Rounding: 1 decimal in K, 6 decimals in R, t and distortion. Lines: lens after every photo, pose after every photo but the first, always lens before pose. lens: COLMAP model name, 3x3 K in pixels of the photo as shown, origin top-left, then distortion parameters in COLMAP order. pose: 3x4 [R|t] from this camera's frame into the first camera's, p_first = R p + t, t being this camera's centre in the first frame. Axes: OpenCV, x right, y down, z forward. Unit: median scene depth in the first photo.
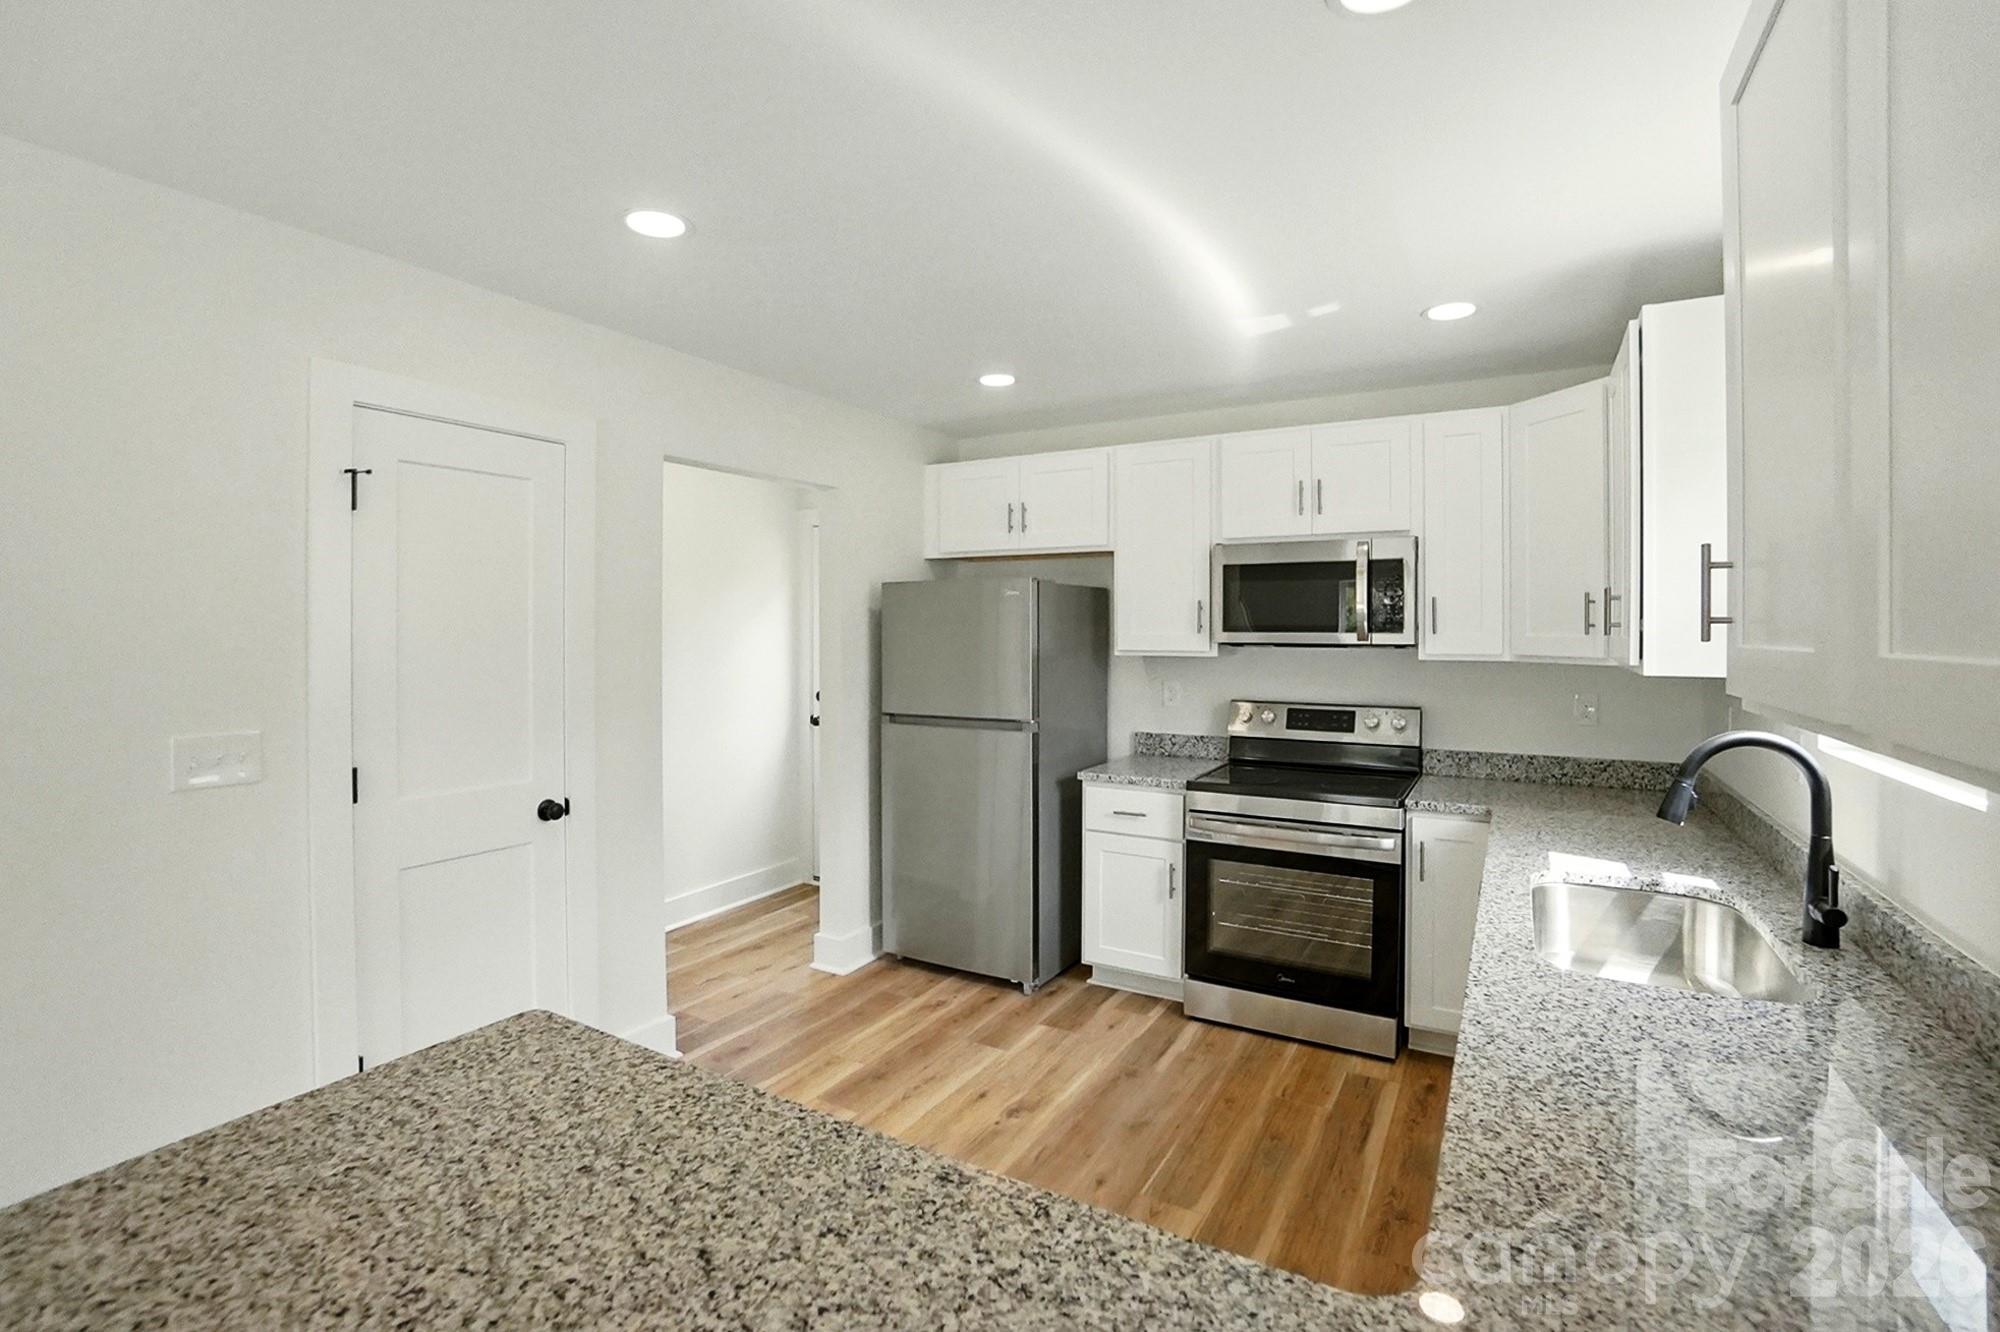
lens RADIAL K [[901.0, 0, 995.6], [0, 901.0, 631.9], [0, 0, 1]] dist [-0.047771, 0.000257]
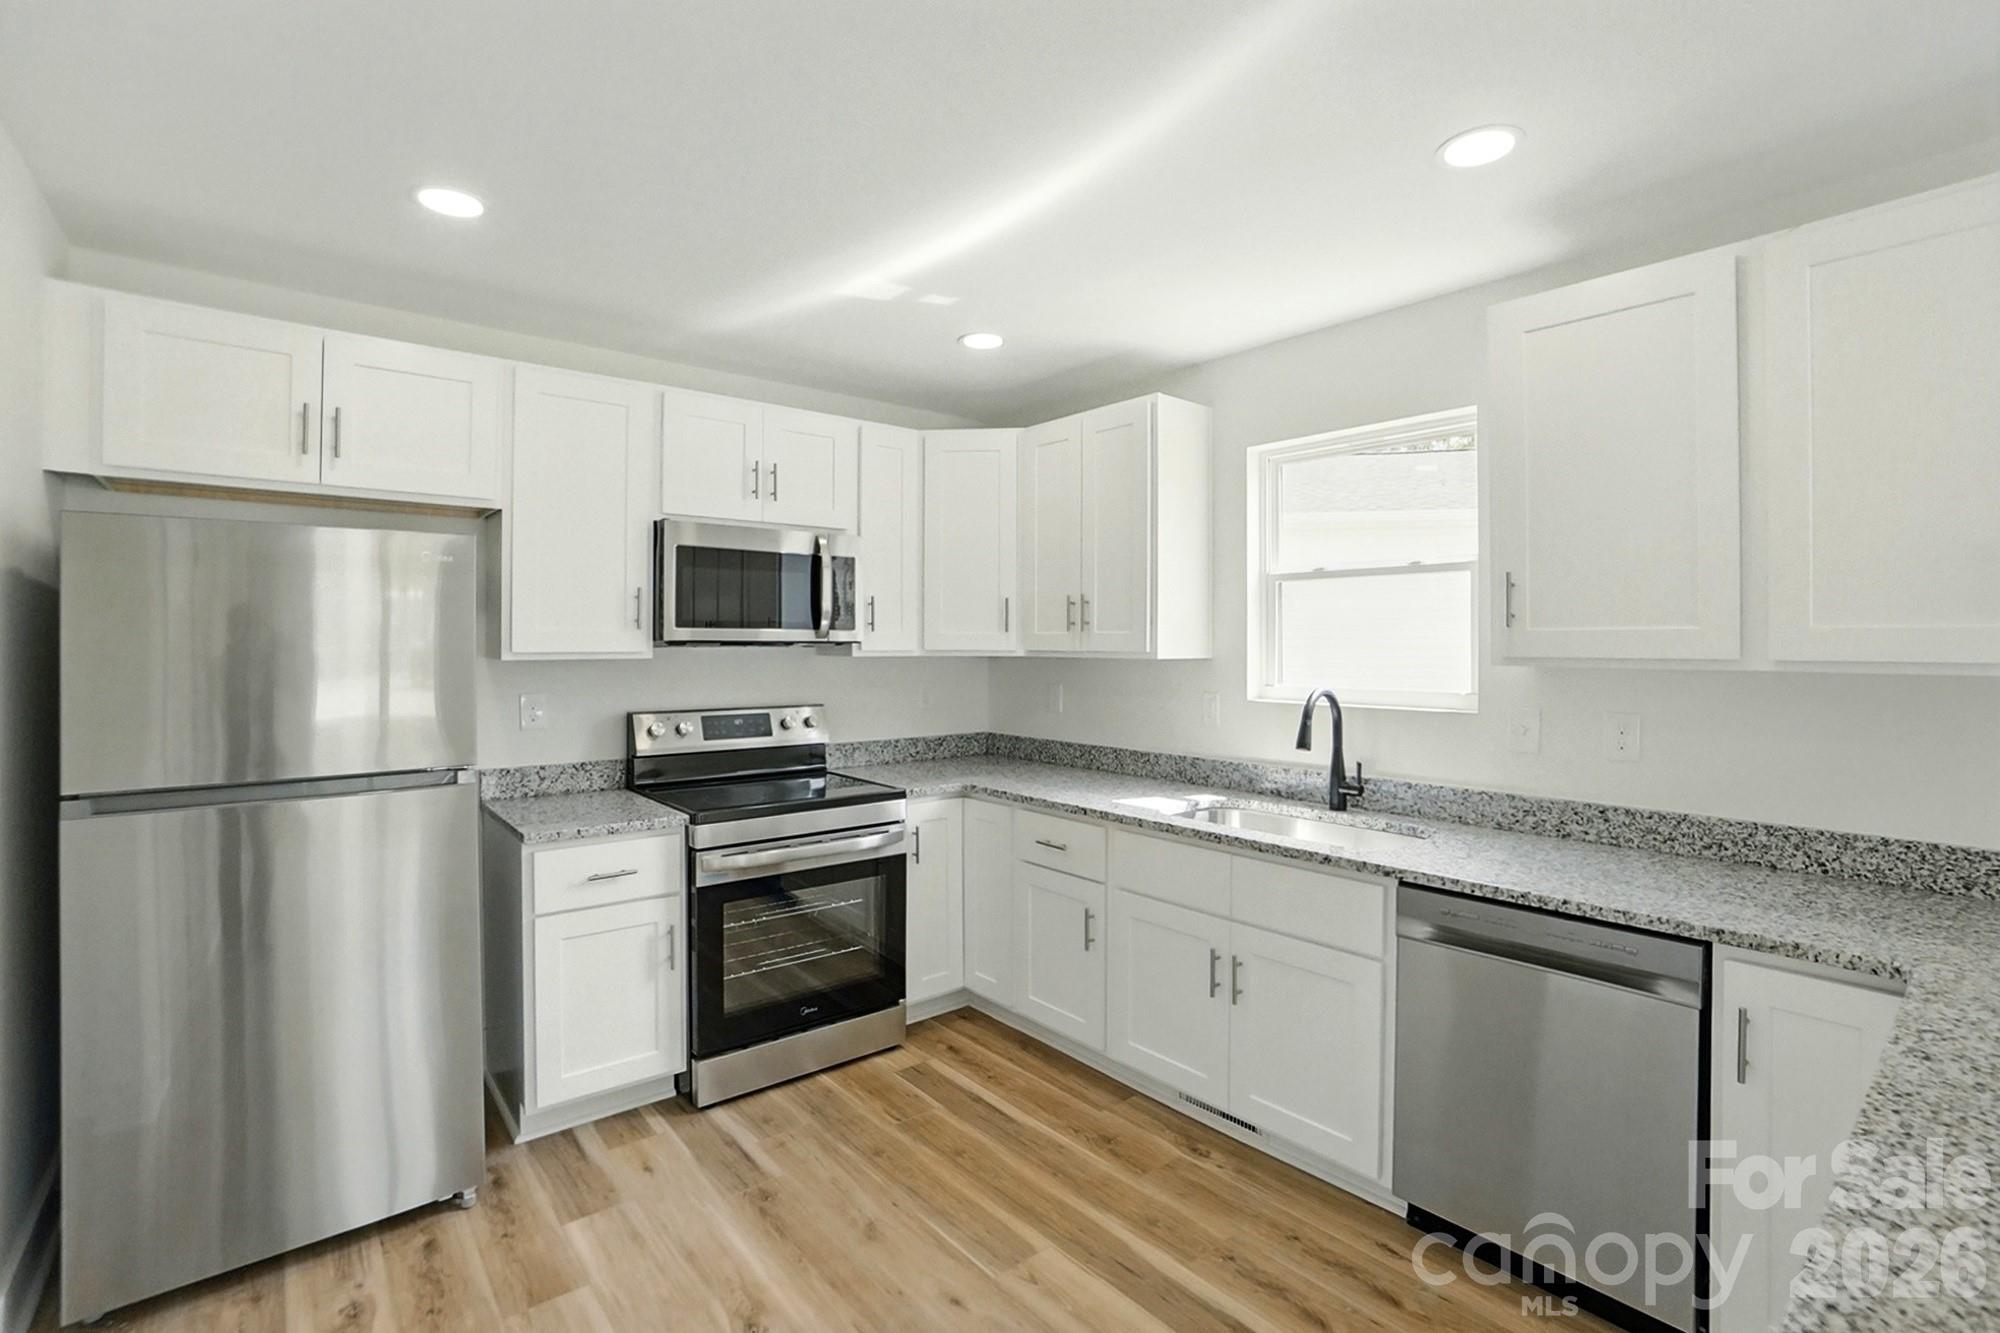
lens RADIAL K [[901.2, 0, 987.7], [0, 901.2, 641.1], [0, 0, 1]] dist [-0.048734, 0.016557]
pose [[0.356339, 0.000377, 0.934356, -0.439977], [0.001691, 0.999998, -0.001048, 0.014970], [-0.934355, 0.001954, 0.356338, 0.483378]]
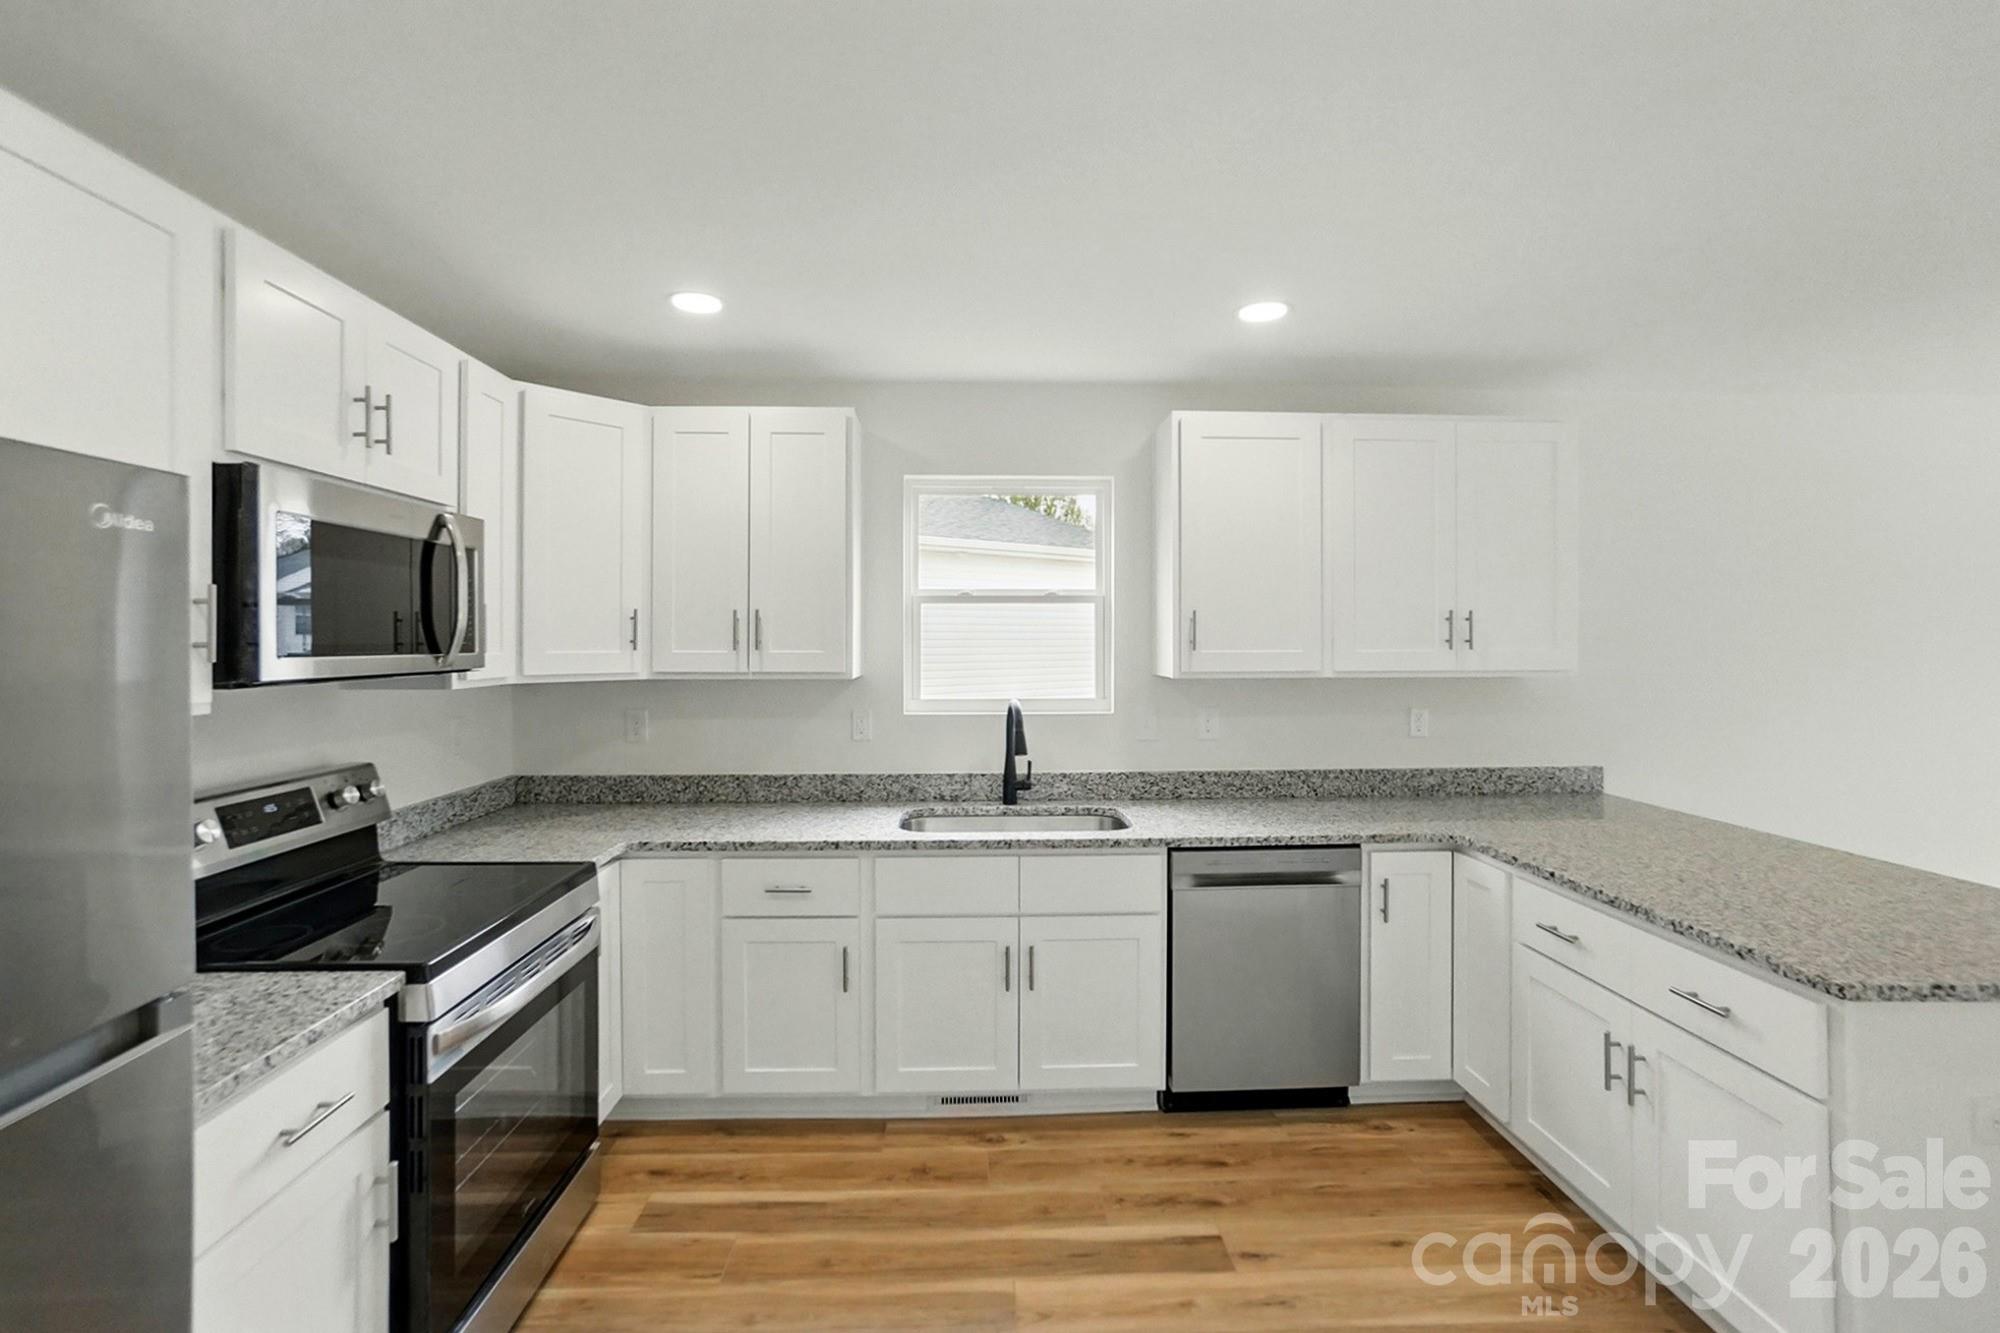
lens RADIAL K [[901.2, 0, 987.7], [0, 901.2, 641.1], [0, 0, 1]] dist [-0.048734, 0.016557]
pose [[-0.526719, -0.005560, 0.850021, -0.354260], [0.003066, 0.999960, 0.008440, -0.011640], [-0.850034, 0.007052, -0.526681, 1.002813]]
